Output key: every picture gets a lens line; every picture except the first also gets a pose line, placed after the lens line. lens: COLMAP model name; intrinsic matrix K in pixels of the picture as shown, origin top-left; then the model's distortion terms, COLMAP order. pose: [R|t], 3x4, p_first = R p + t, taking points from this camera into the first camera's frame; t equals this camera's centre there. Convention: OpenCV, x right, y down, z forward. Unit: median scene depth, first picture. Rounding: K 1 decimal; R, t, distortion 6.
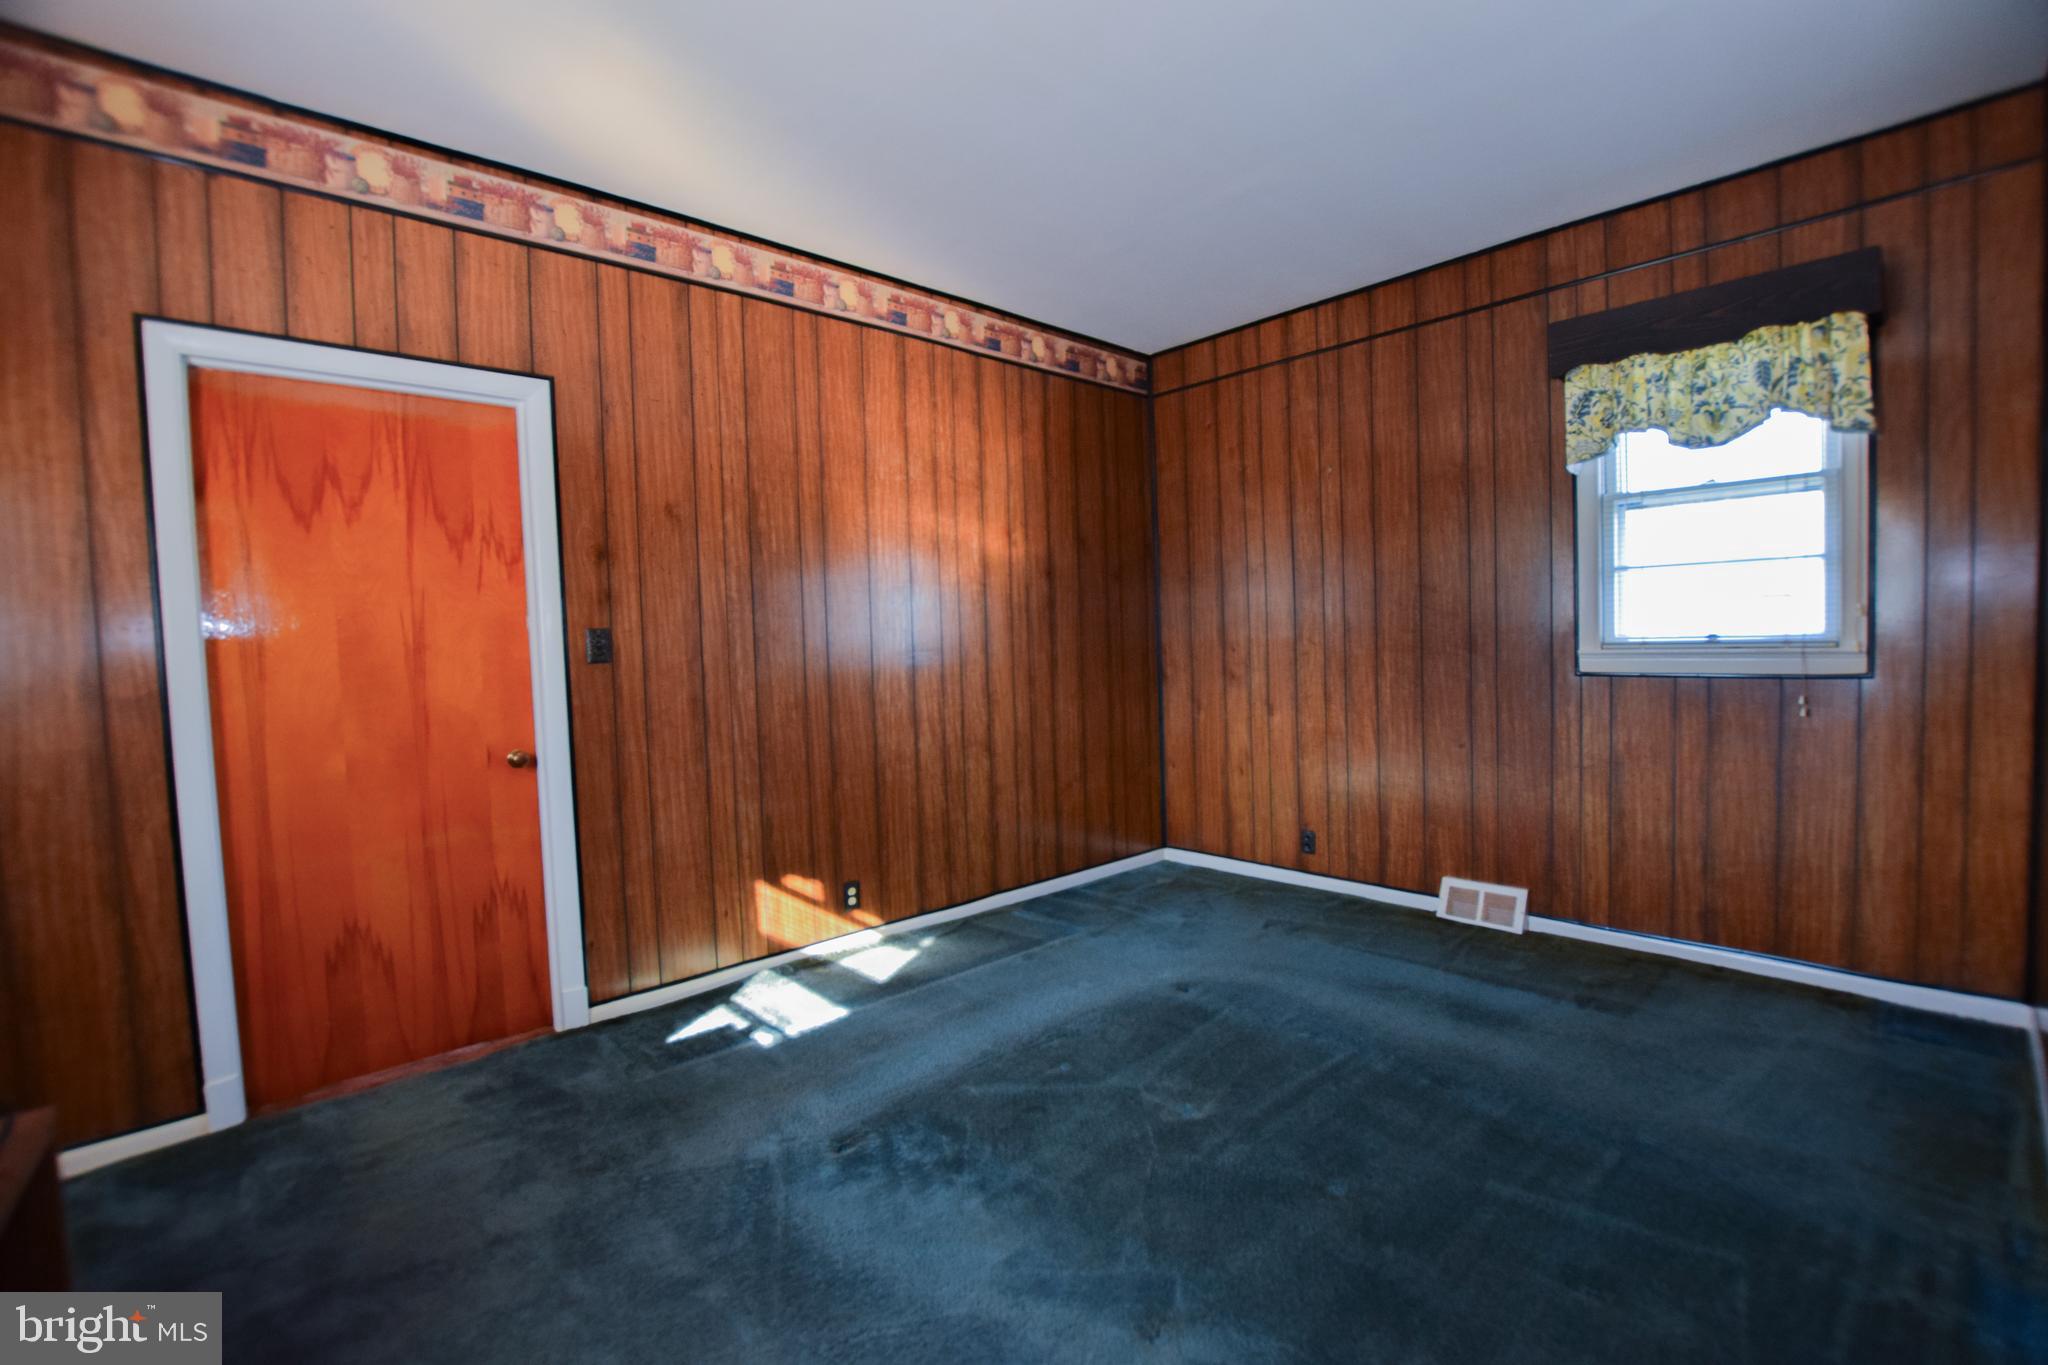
lens RADIAL K [[906.9, 0, 1029.8], [0, 906.9, 683.3], [0, 0, 1]] dist [-0.040752, 0.006111]
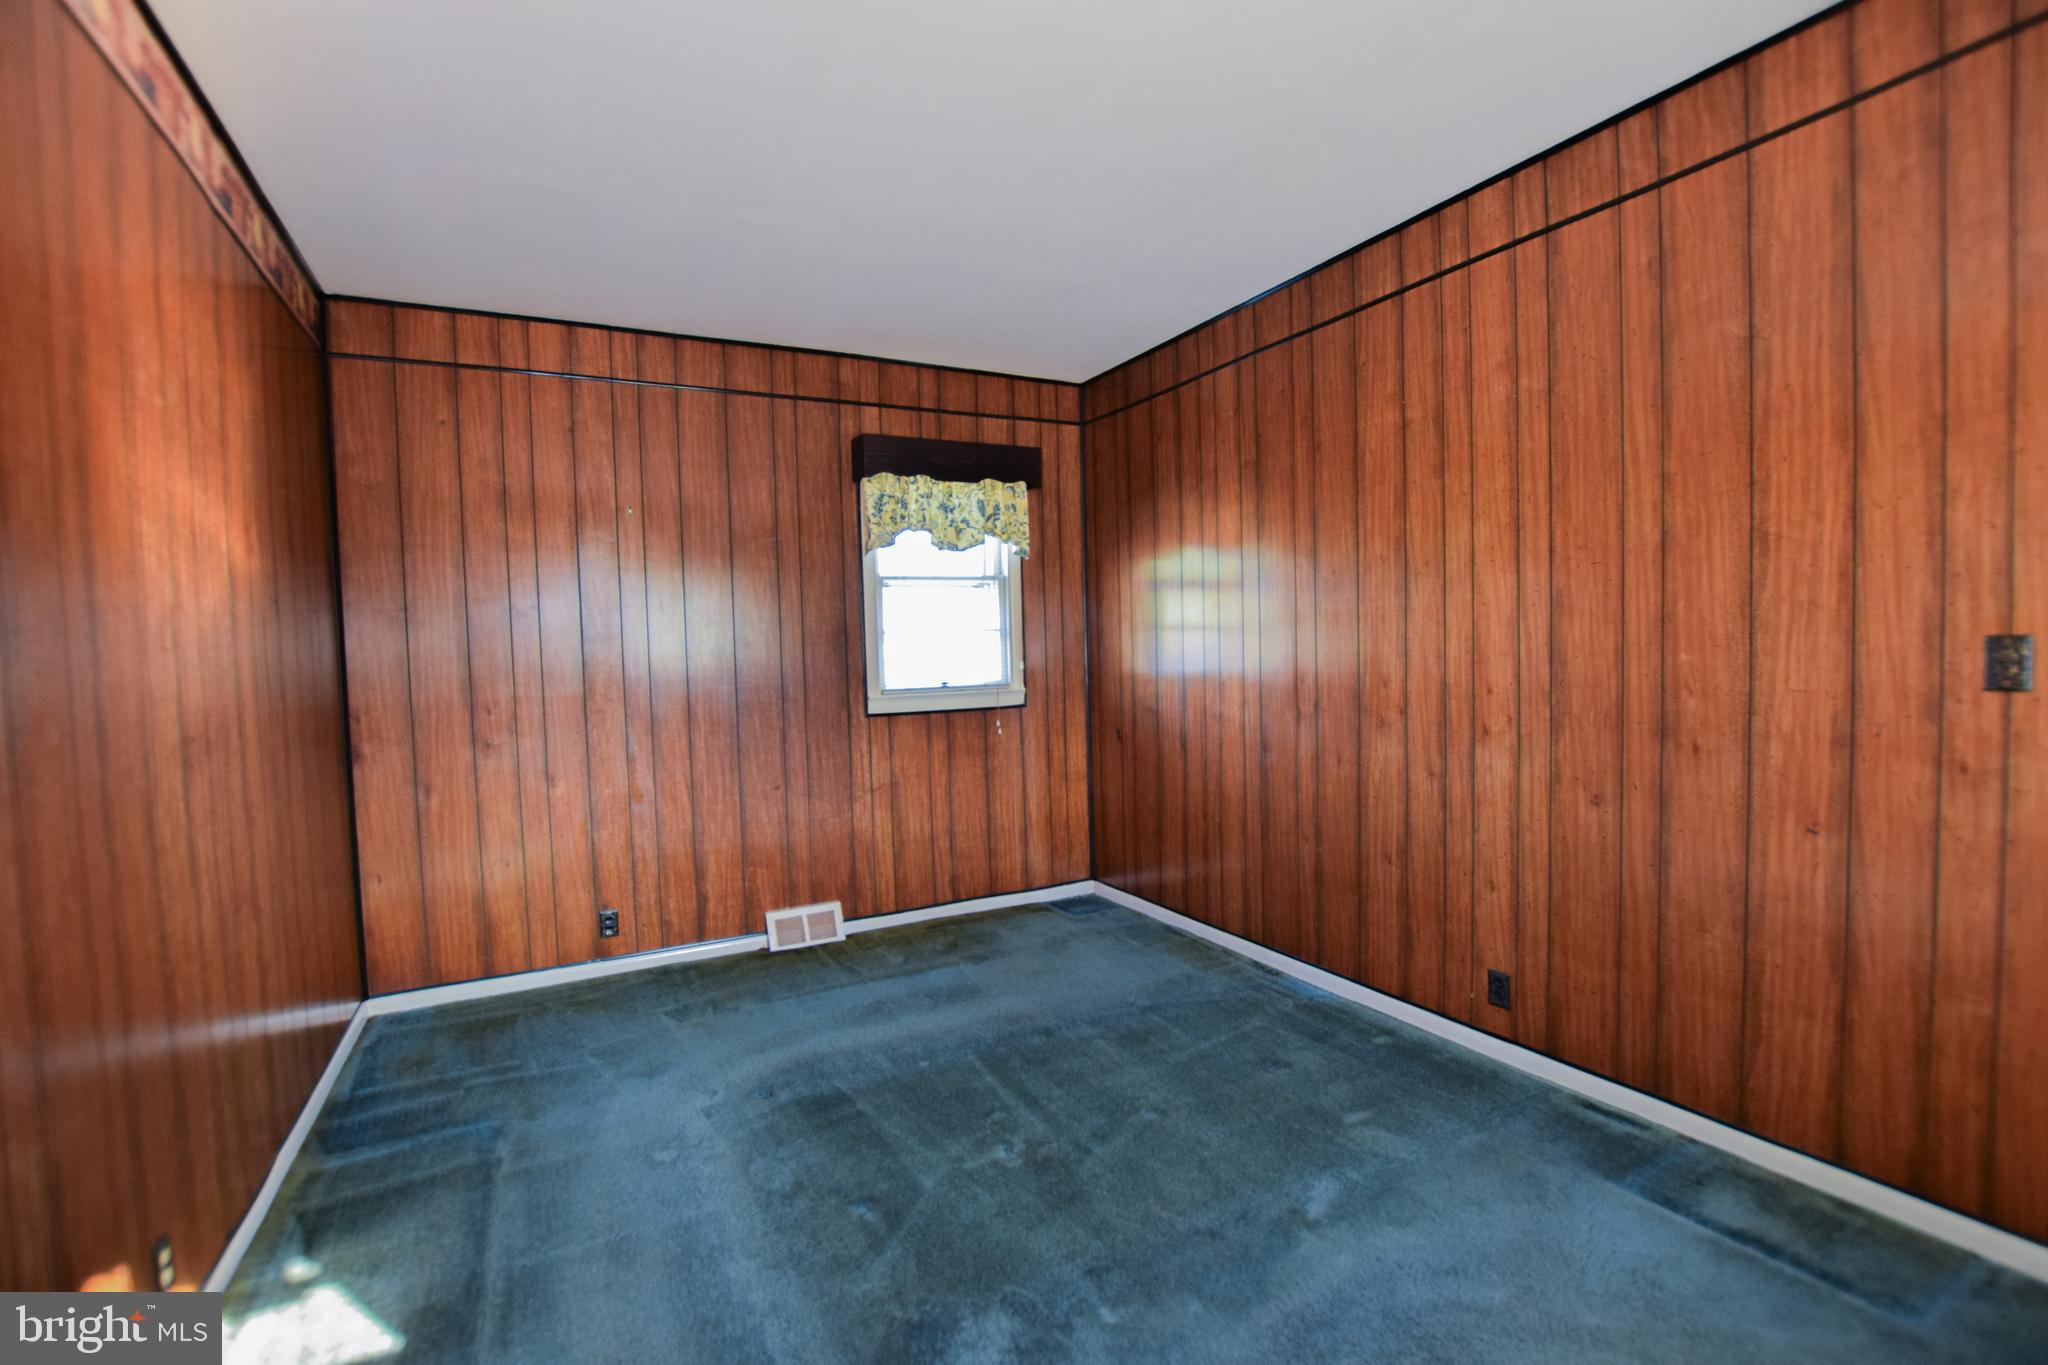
lens RADIAL K [[906.9, 0, 1029.8], [0, 906.9, 683.3], [0, 0, 1]] dist [-0.040752, 0.006111]
pose [[0.256369, -0.017559, 0.966420, -0.517975], [0.068191, 0.997672, 0.000037, -0.037816], [-0.964171, 0.065891, 0.256969, 0.432609]]
